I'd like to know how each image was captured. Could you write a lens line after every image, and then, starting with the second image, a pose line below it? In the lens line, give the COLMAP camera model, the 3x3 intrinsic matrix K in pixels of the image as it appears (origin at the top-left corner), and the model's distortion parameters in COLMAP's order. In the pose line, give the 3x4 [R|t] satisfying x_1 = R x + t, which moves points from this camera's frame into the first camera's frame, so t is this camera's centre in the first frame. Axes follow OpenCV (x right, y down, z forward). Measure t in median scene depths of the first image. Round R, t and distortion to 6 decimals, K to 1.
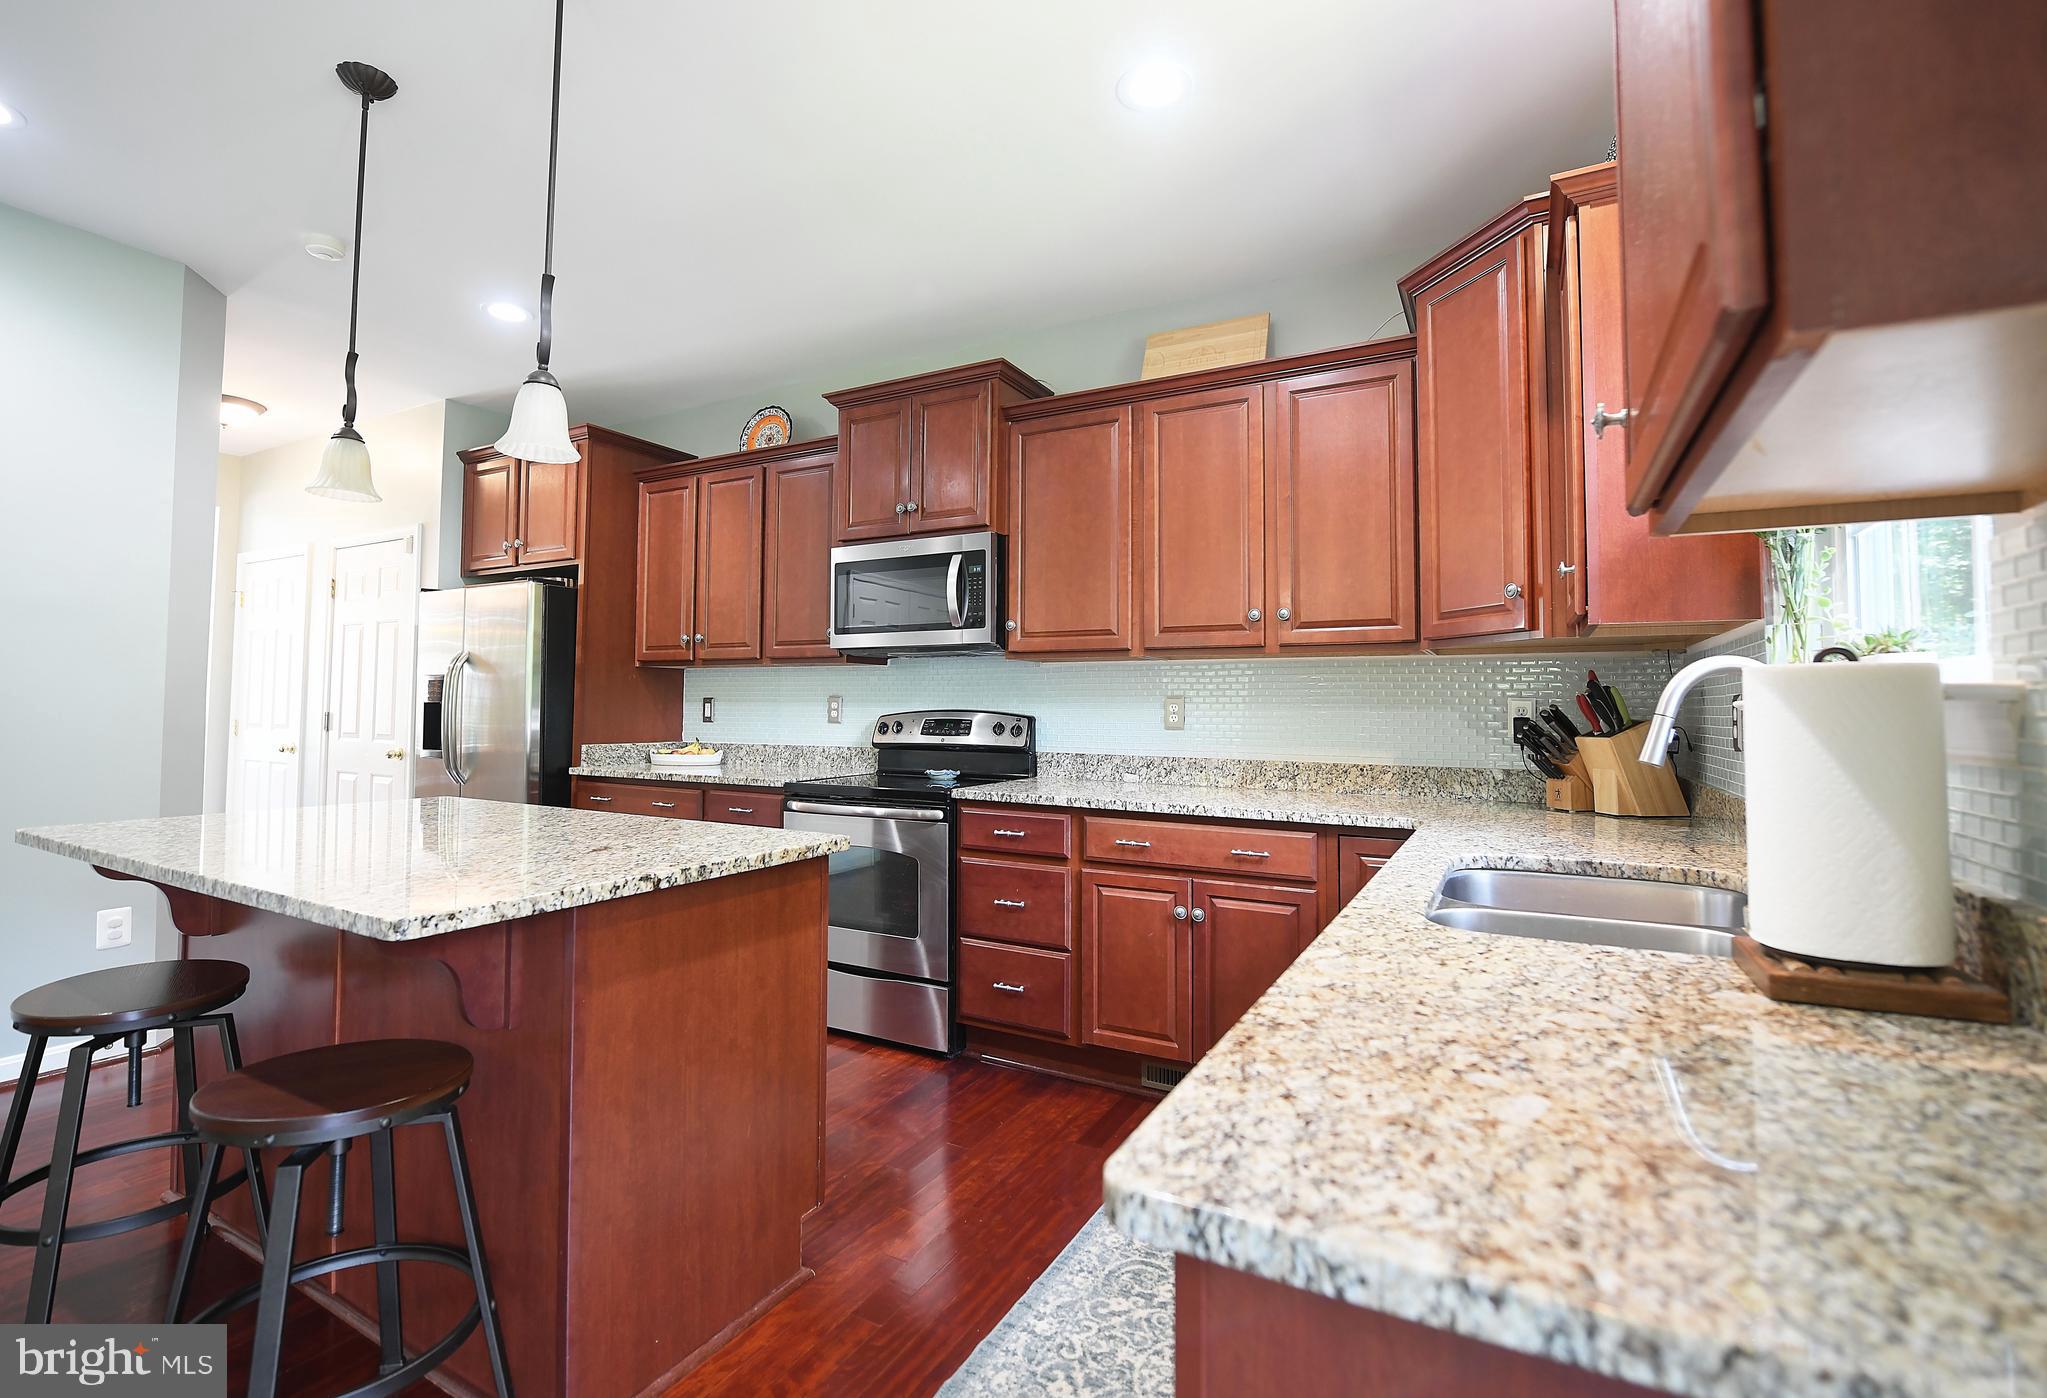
lens RADIAL K [[912.4, 0, 1007.0], [0, 912.4, 672.6], [0, 0, 1]] dist [-0.011463, -0.003772]
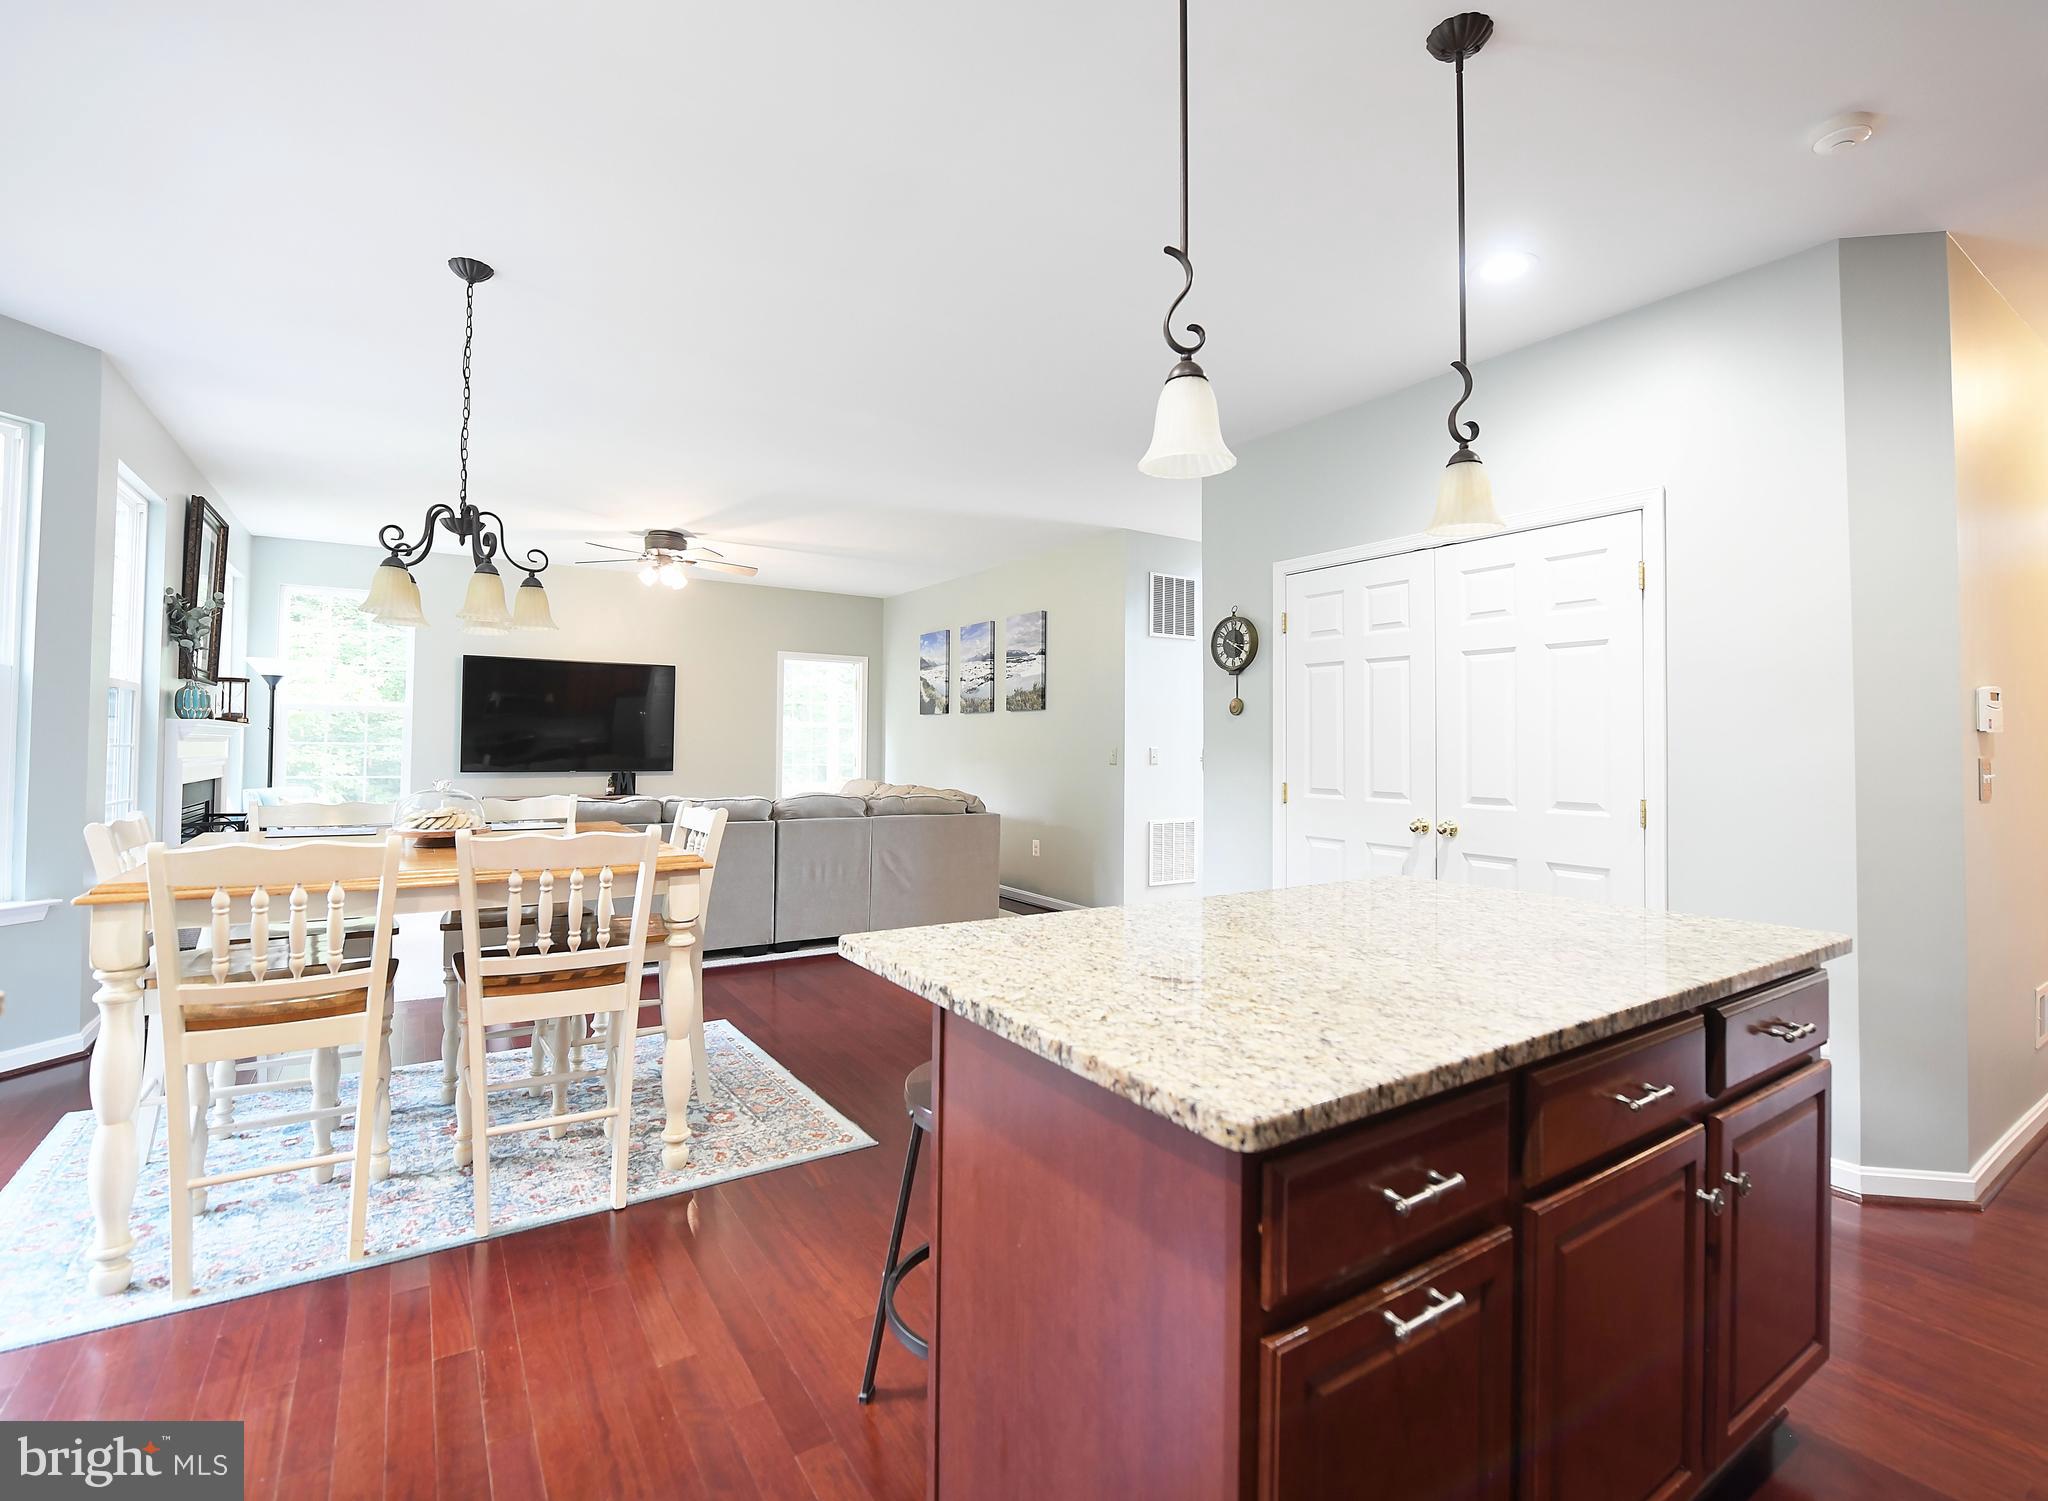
lens RADIAL K [[932.4, 0, 1022.6], [0, 932.4, 747.7], [0, 0, 1]] dist [-0.015932, -0.000073]
pose [[-0.458750, -0.010592, -0.888502, 0.154241], [0.021171, 0.999515, -0.022847, 0.012262], [0.888313, -0.029291, -0.458303, 0.694304]]
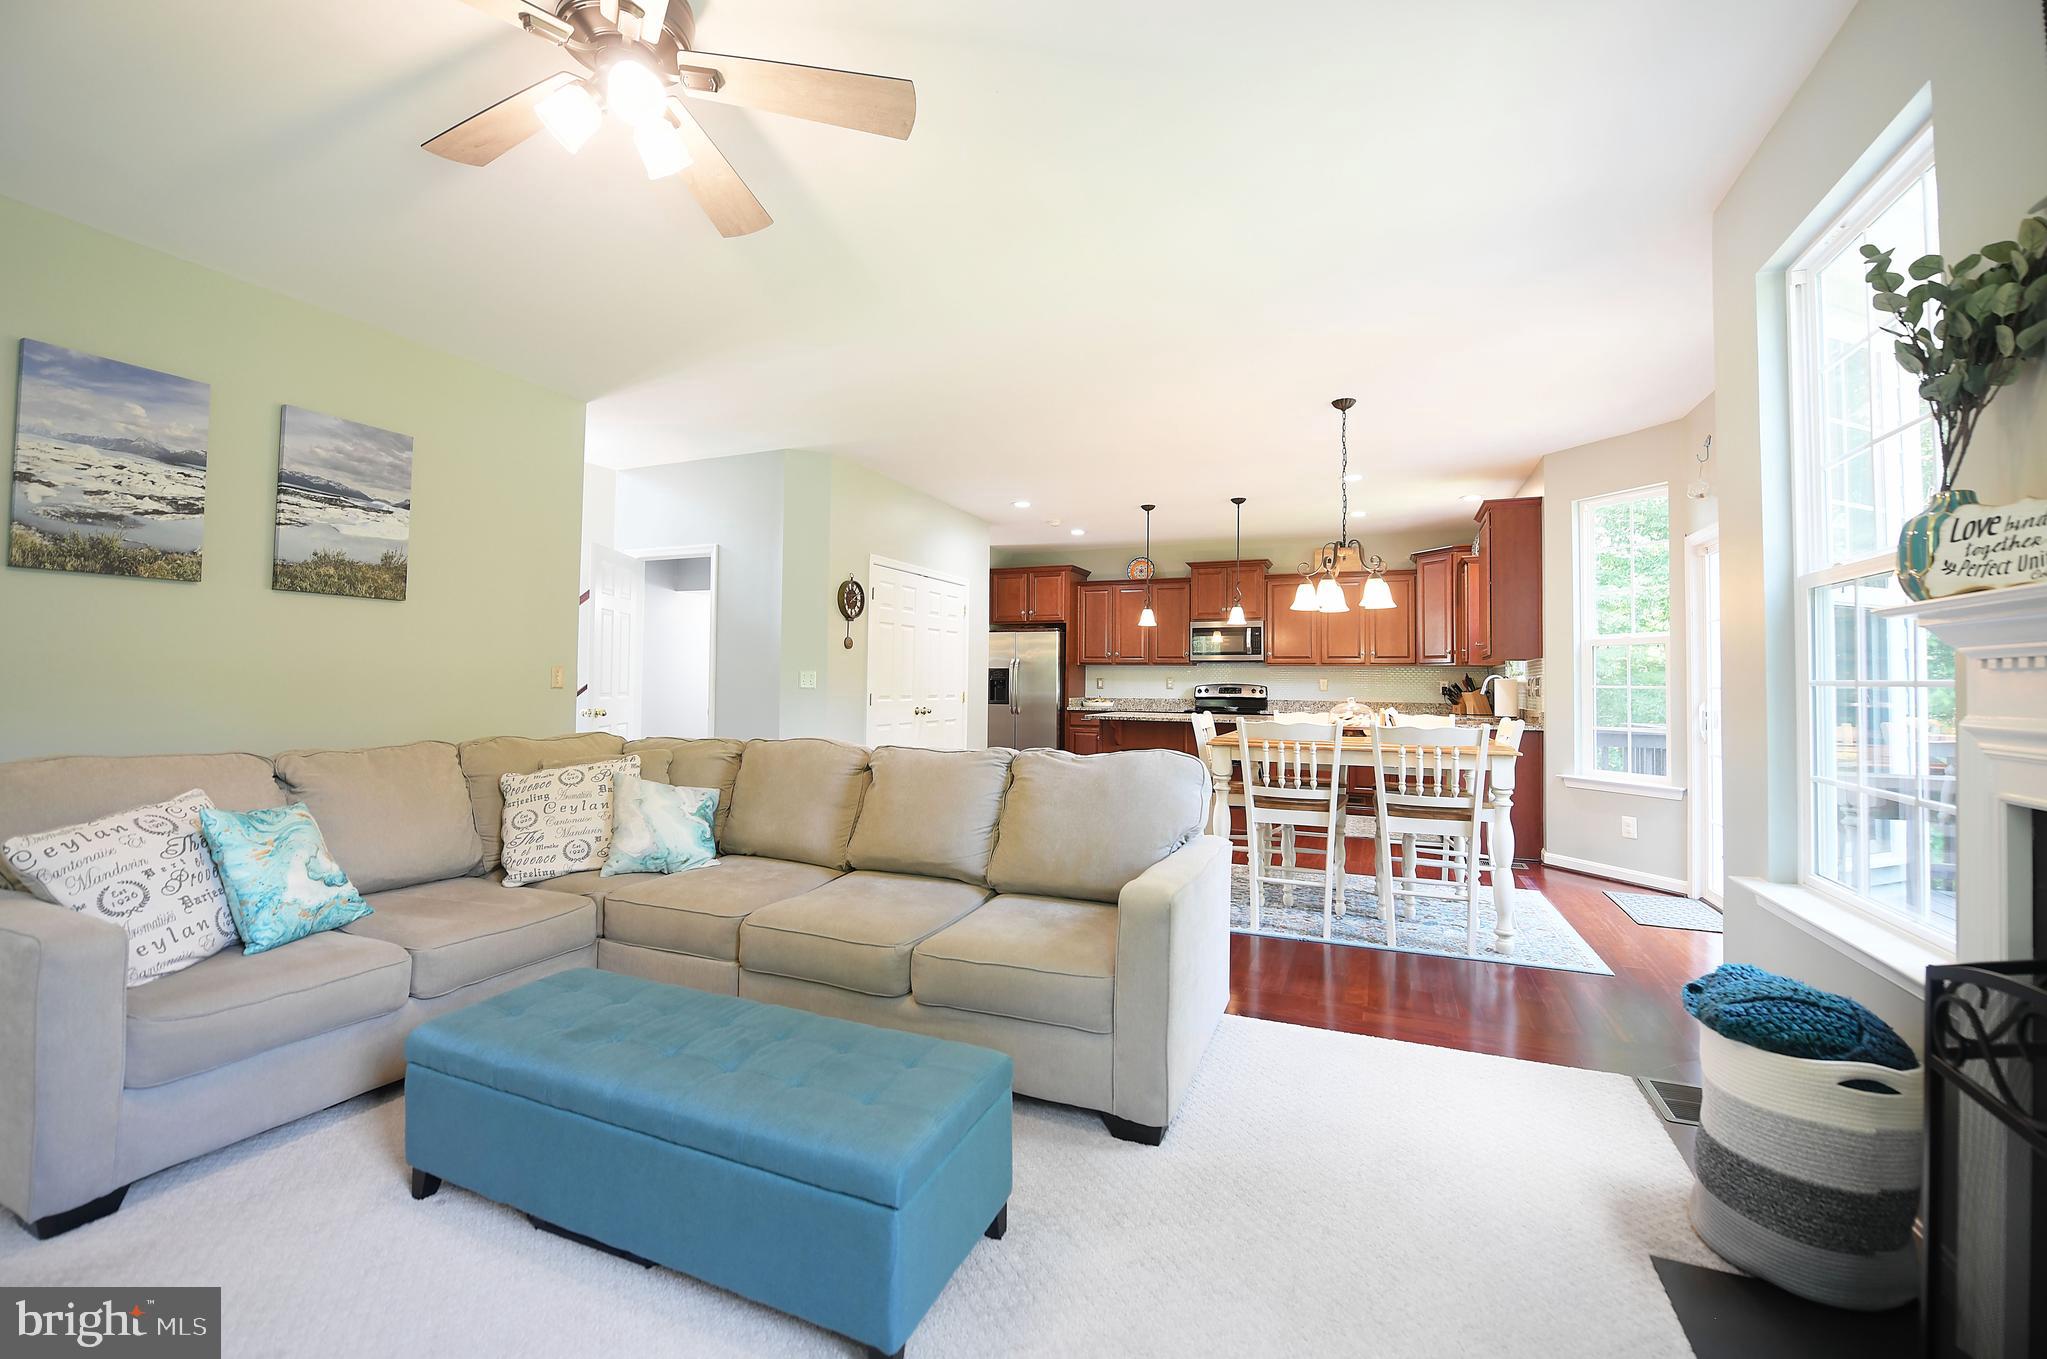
lens RADIAL K [[843.2, 0, 1010.2], [0, 843.2, 665.6], [0, 0, 1]] dist [-0.011634, -0.000107]
pose [[0.994736, 0.004346, 0.102379, -1.107300], [-0.006399, 0.999785, 0.019731, -0.065080], [-0.102271, -0.020282, 0.994550, -1.572226]]
